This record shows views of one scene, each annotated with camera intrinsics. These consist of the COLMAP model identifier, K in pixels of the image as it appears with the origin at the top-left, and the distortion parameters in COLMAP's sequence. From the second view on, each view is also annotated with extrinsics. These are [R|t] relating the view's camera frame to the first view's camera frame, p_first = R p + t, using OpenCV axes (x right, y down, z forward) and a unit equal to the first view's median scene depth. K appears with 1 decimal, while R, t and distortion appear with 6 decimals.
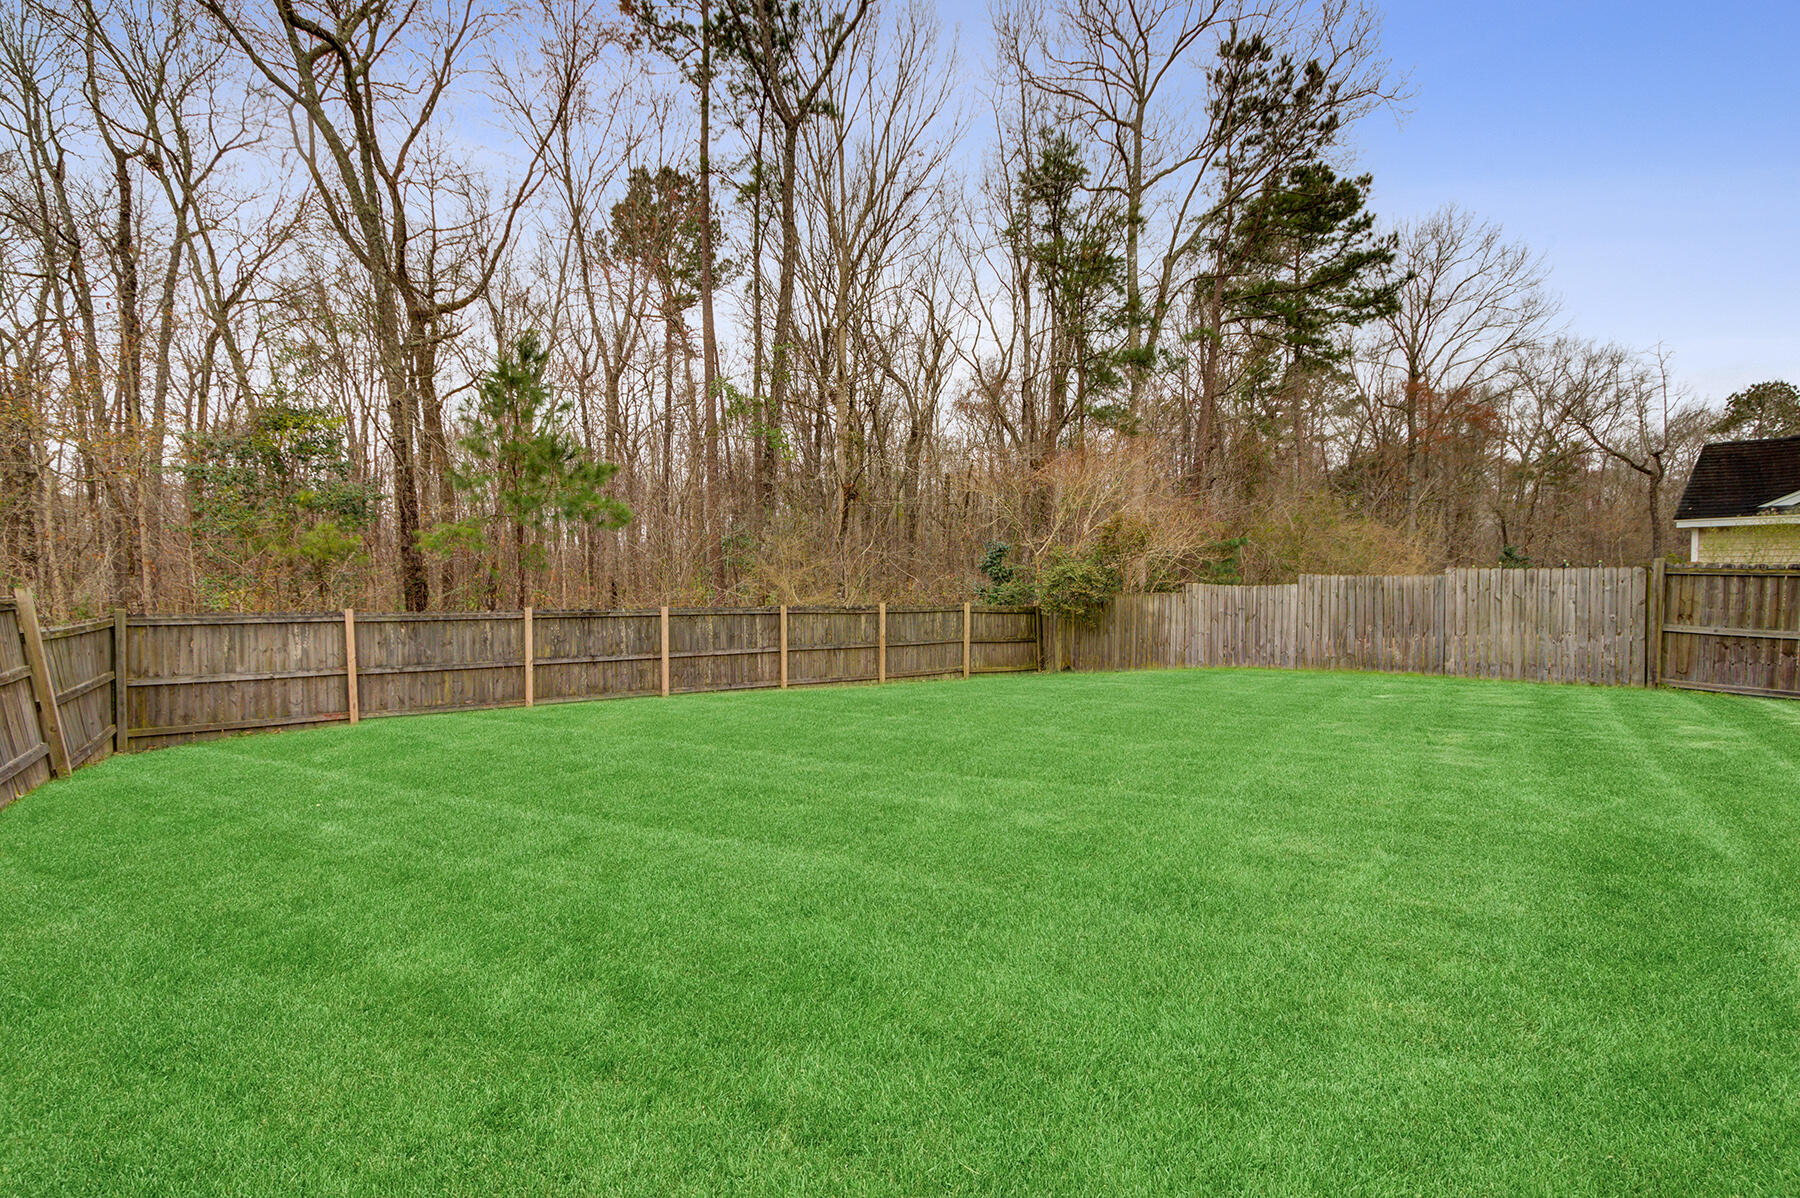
lens RADIAL K [[817.2, 0, 913.8], [0, 817.2, 591.7], [0, 0, 1]] dist [-0.000319, 0.001068]
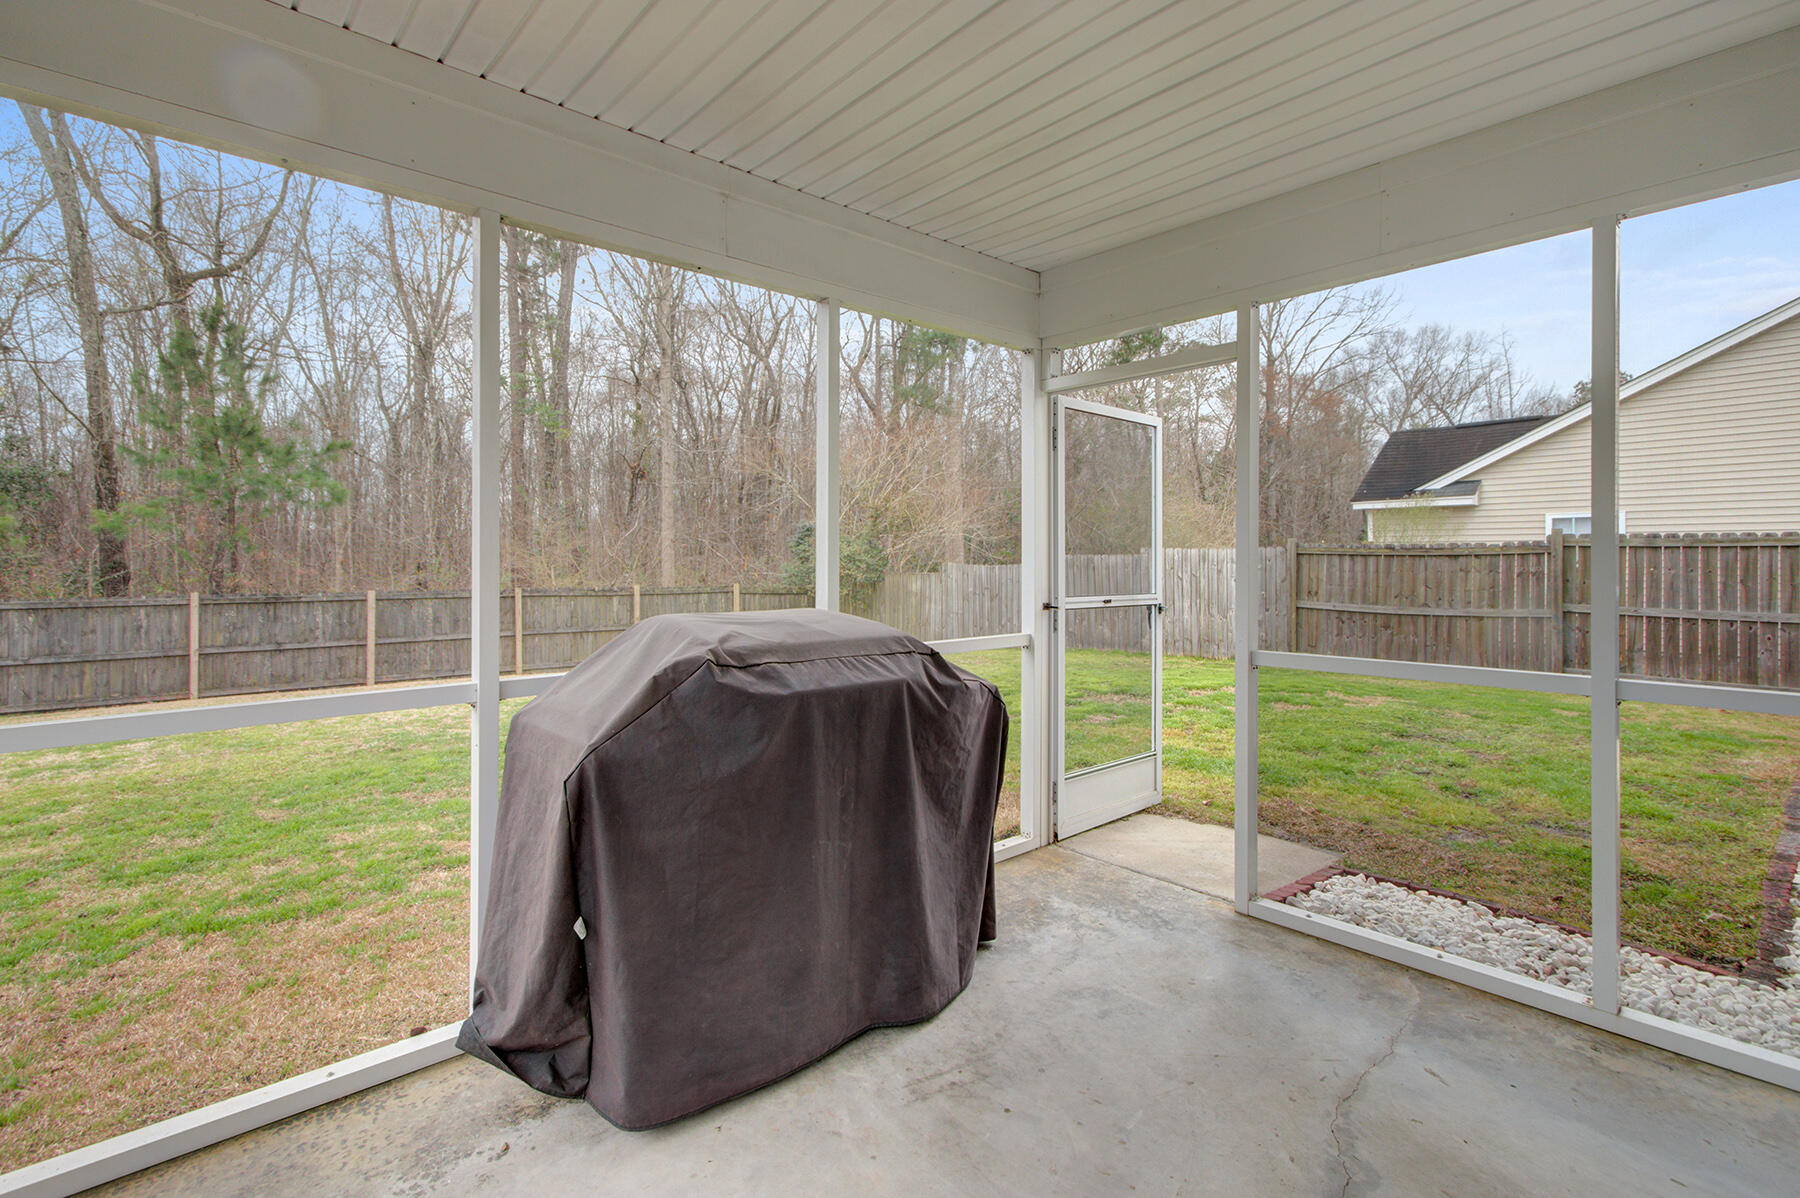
lens RADIAL K [[817.2, 0, 894.8], [0, 817.2, 556.6], [0, 0, 1]] dist [-0.000319, 0.001068]
pose [[0.996741, -0.004478, 0.080541, 0.256031], [0.005837, 0.999844, -0.016644, -0.002094], [-0.080454, 0.017060, 0.996612, -0.003924]]
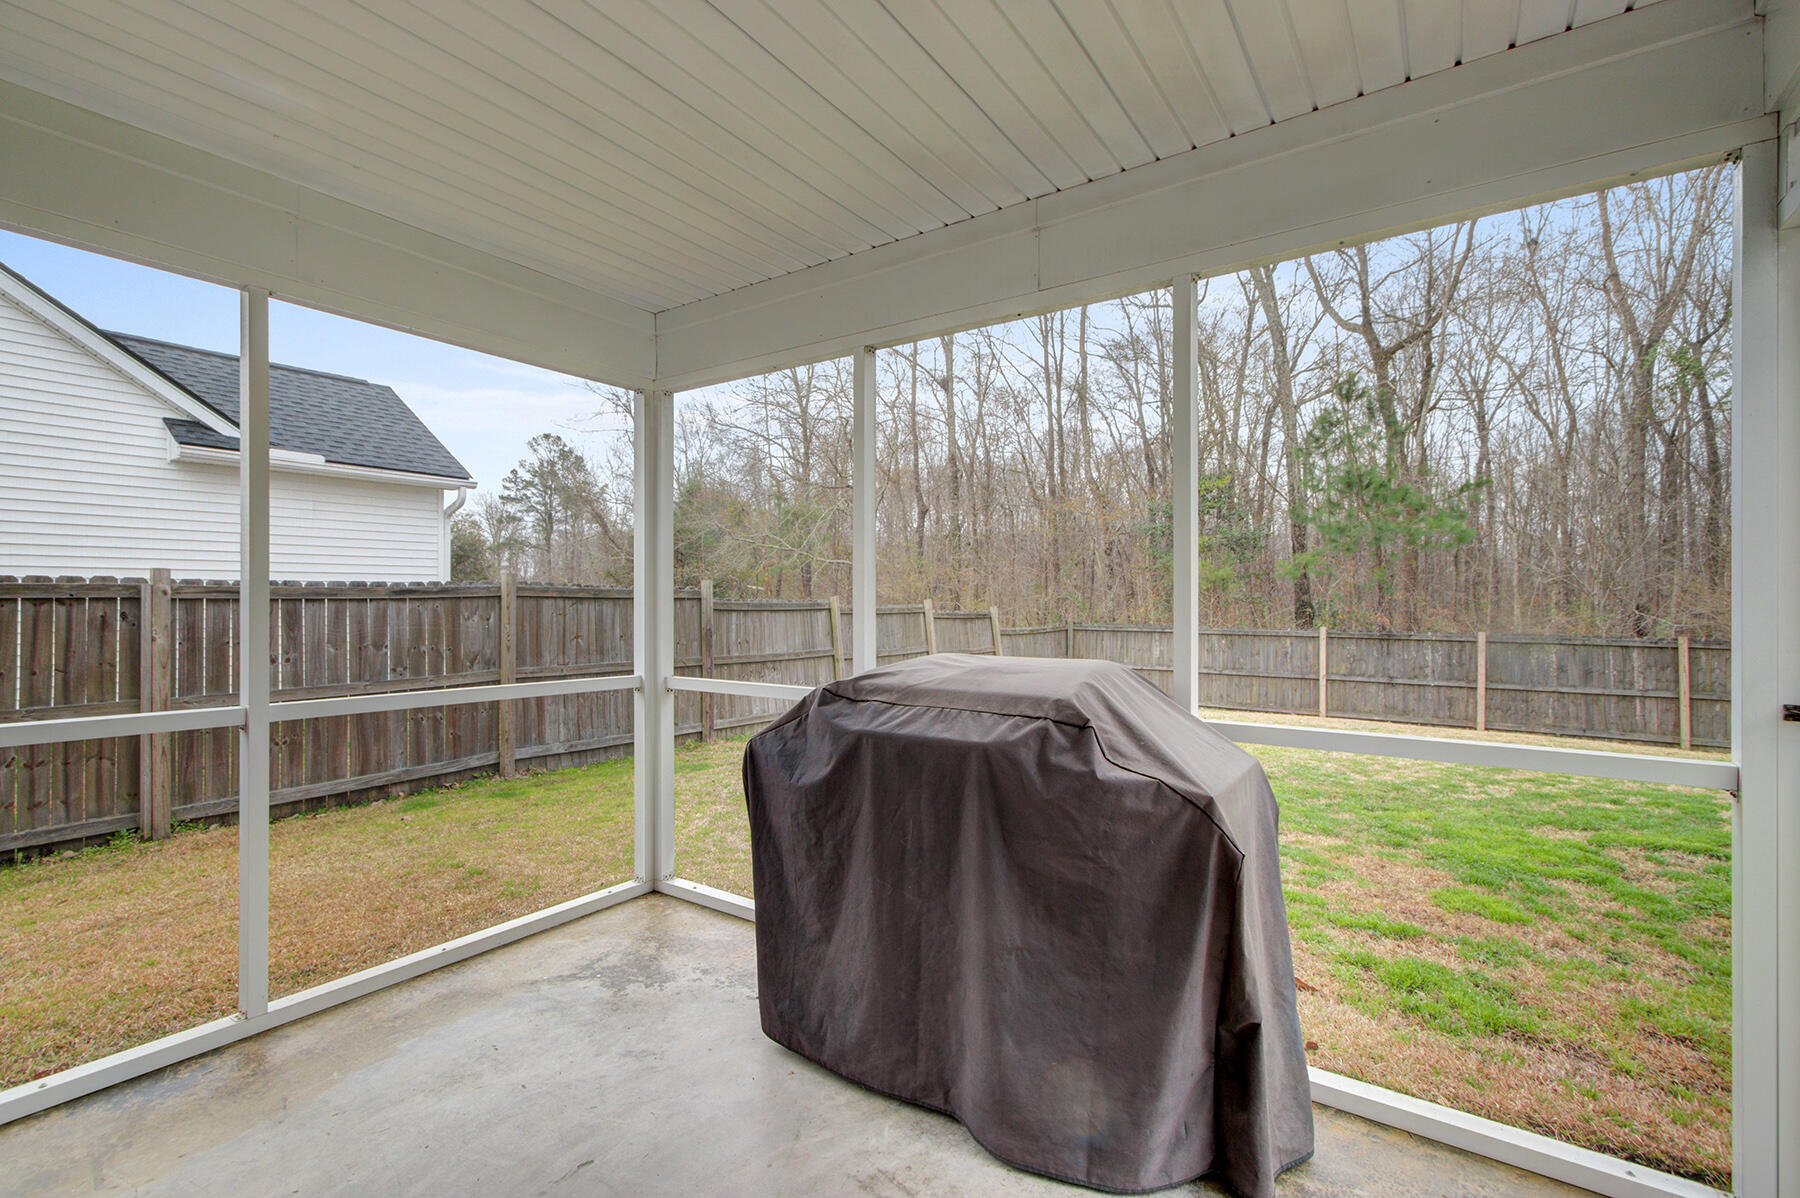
lens RADIAL K [[817.2, 0, 899.8], [0, 817.2, 589.1], [0, 0, 1]] dist [-0.000319, 0.001068]
pose [[0.316582, -0.012849, -0.948478, 0.399904], [-0.014256, 0.999731, -0.018302, -0.003874], [0.948458, 0.019315, 0.316313, 0.101210]]
